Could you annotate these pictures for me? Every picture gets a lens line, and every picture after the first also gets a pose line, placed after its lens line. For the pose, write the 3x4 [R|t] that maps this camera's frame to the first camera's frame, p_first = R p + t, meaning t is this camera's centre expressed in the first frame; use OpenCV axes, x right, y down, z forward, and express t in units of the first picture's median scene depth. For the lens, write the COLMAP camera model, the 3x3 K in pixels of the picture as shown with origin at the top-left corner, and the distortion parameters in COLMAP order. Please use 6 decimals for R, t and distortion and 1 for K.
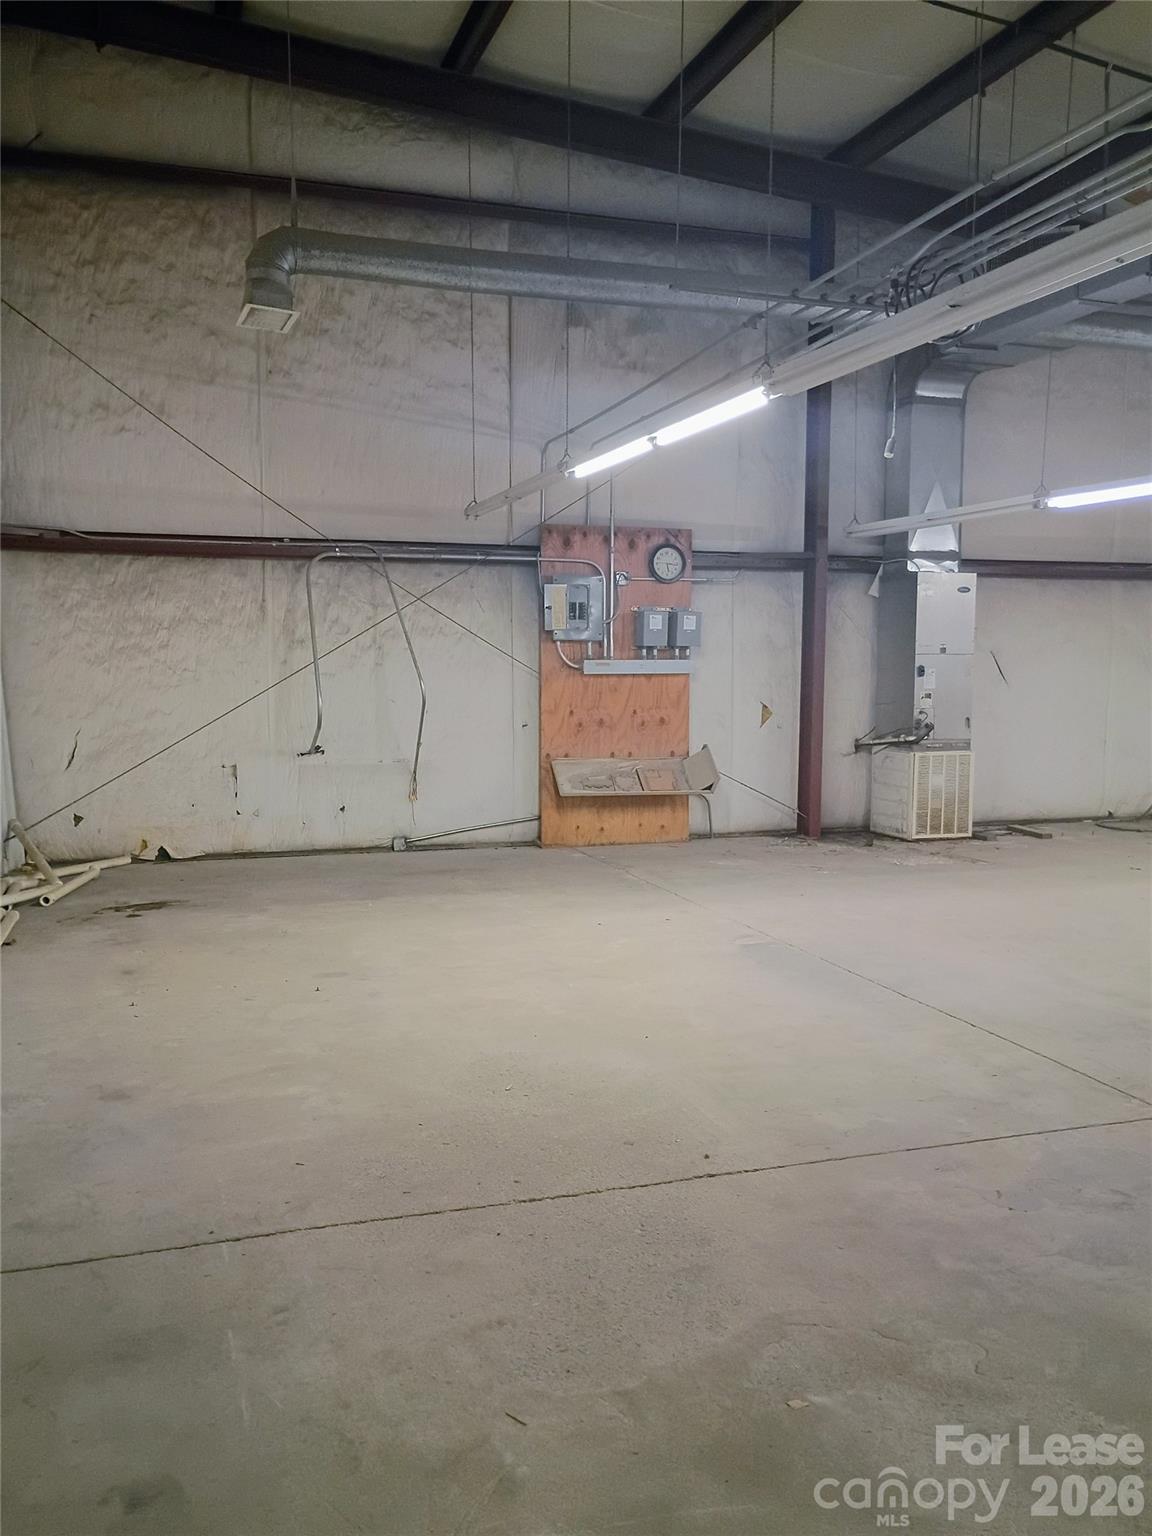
lens RADIAL K [[1280.4, 0, 570.9], [0, 1280.4, 777.2], [0, 0, 1]] dist [-0.000097, -0.055008]
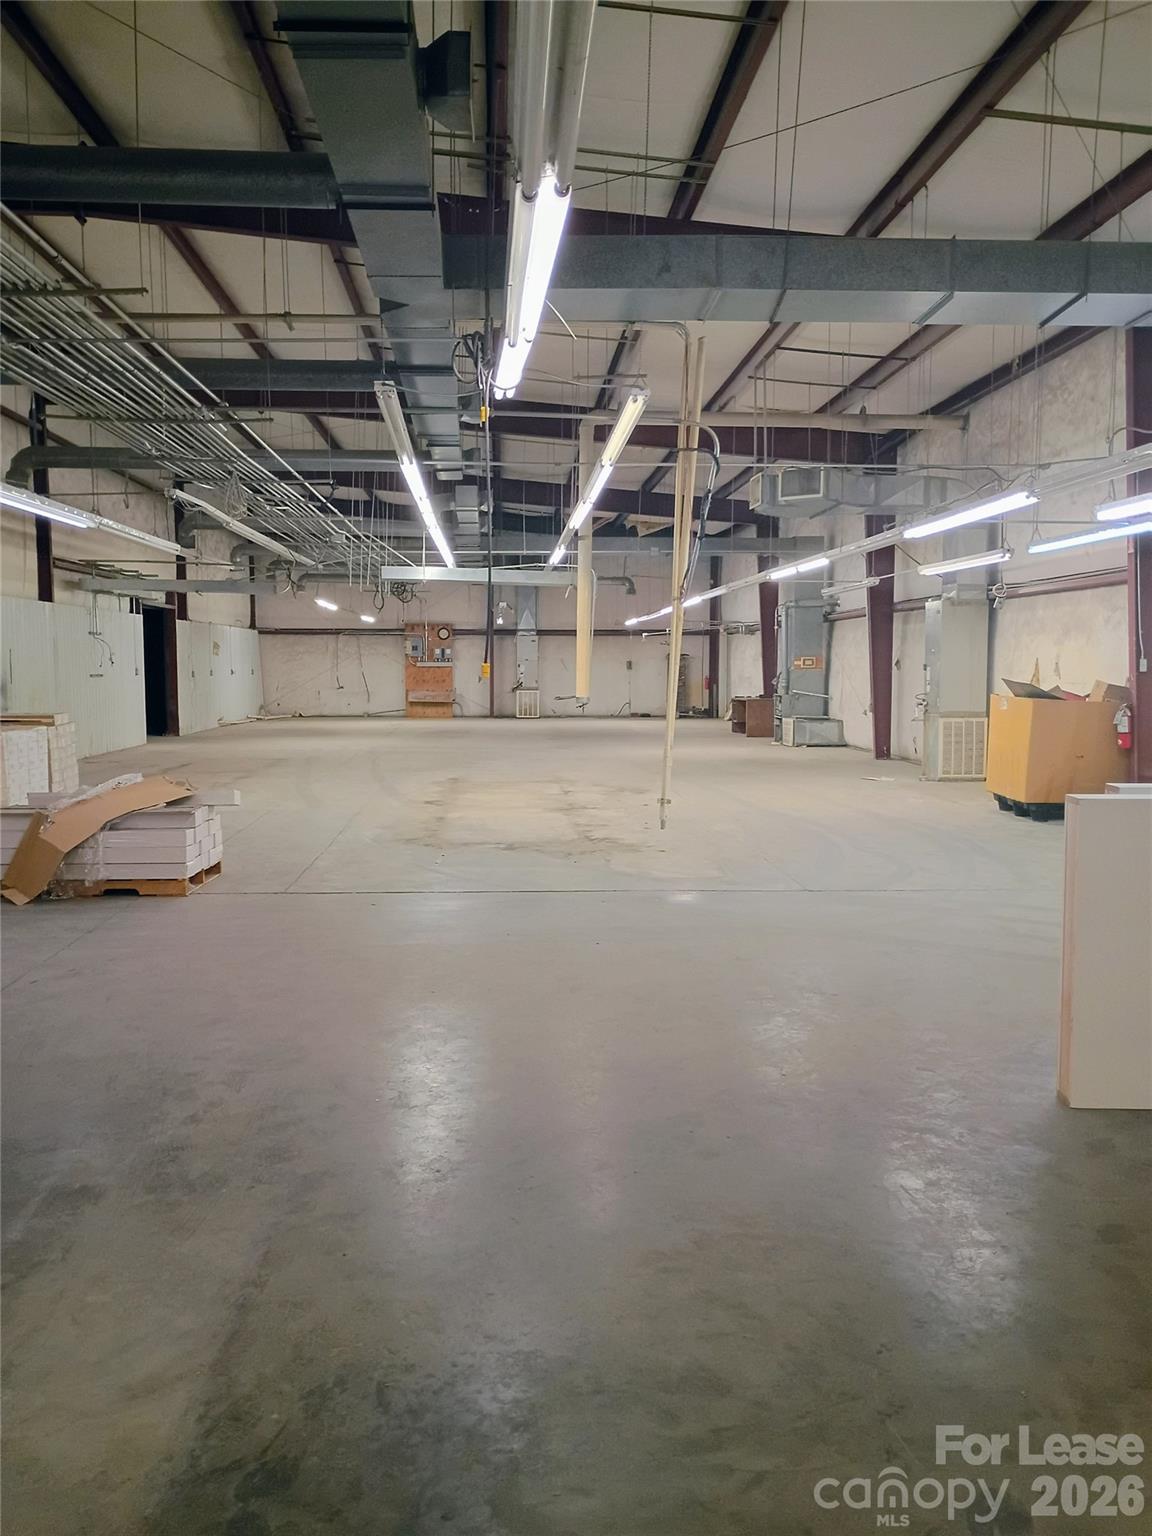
lens RADIAL K [[1280.4, 0, 577.9], [0, 1280.4, 769.6], [0, 0, 1]] dist [-0.000097, -0.055008]
pose [[0.963651, 0.028818, -0.265605, 2.281642], [-0.025149, 0.999536, 0.017204, 0.213501], [0.265977, -0.009899, 0.963929, -3.731170]]
